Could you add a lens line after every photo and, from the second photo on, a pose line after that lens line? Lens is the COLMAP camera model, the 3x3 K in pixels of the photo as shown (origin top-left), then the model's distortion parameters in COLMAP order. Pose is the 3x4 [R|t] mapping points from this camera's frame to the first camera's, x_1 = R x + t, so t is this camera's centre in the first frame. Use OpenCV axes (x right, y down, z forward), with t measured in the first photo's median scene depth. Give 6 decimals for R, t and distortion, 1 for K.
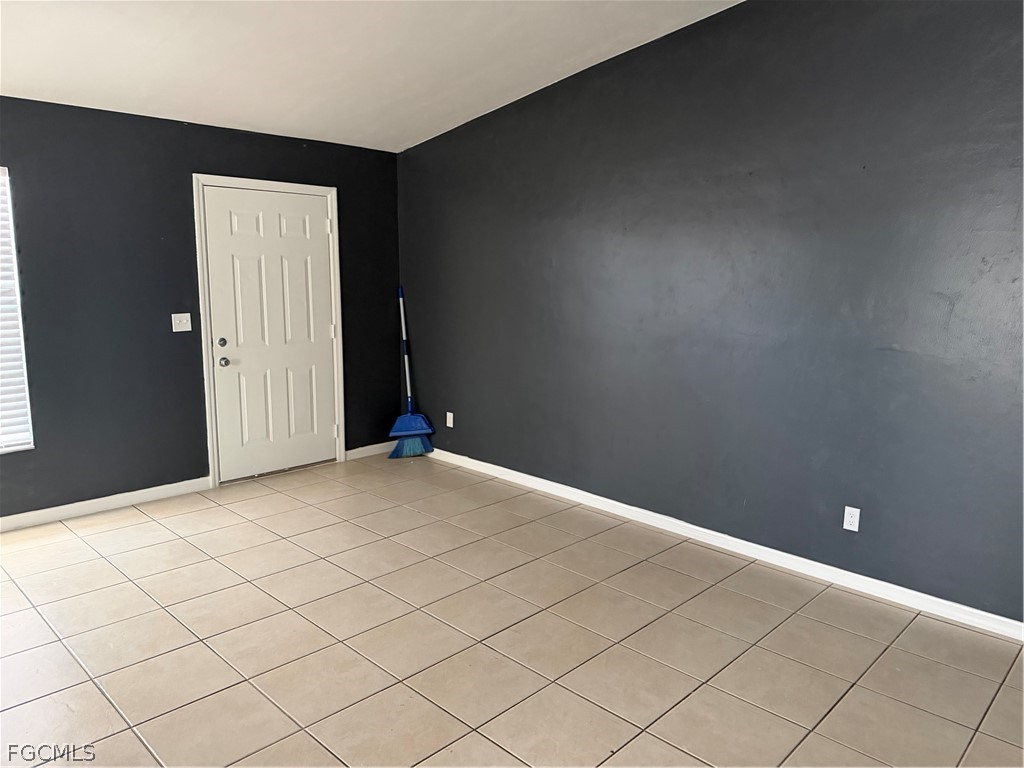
lens RADIAL K [[723.6, 0, 514.4], [0, 723.6, 384.1], [0, 0, 1]] dist [0.017896, -0.035353]
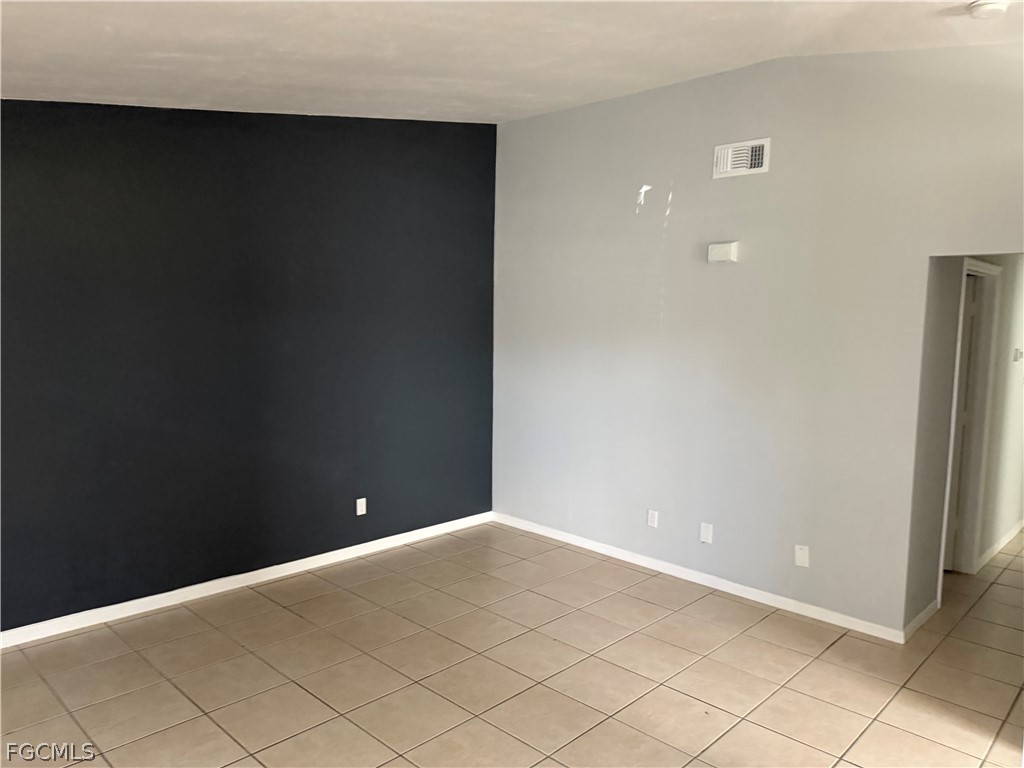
lens RADIAL K [[723.6, 0, 513.1], [0, 723.6, 385.5], [0, 0, 1]] dist [0.017896, -0.035353]
pose [[-0.004723, -0.121321, 0.992602, -0.893327], [0.142096, 0.982459, 0.120757, -0.174525], [-0.989842, 0.141615, 0.012599, 0.610657]]
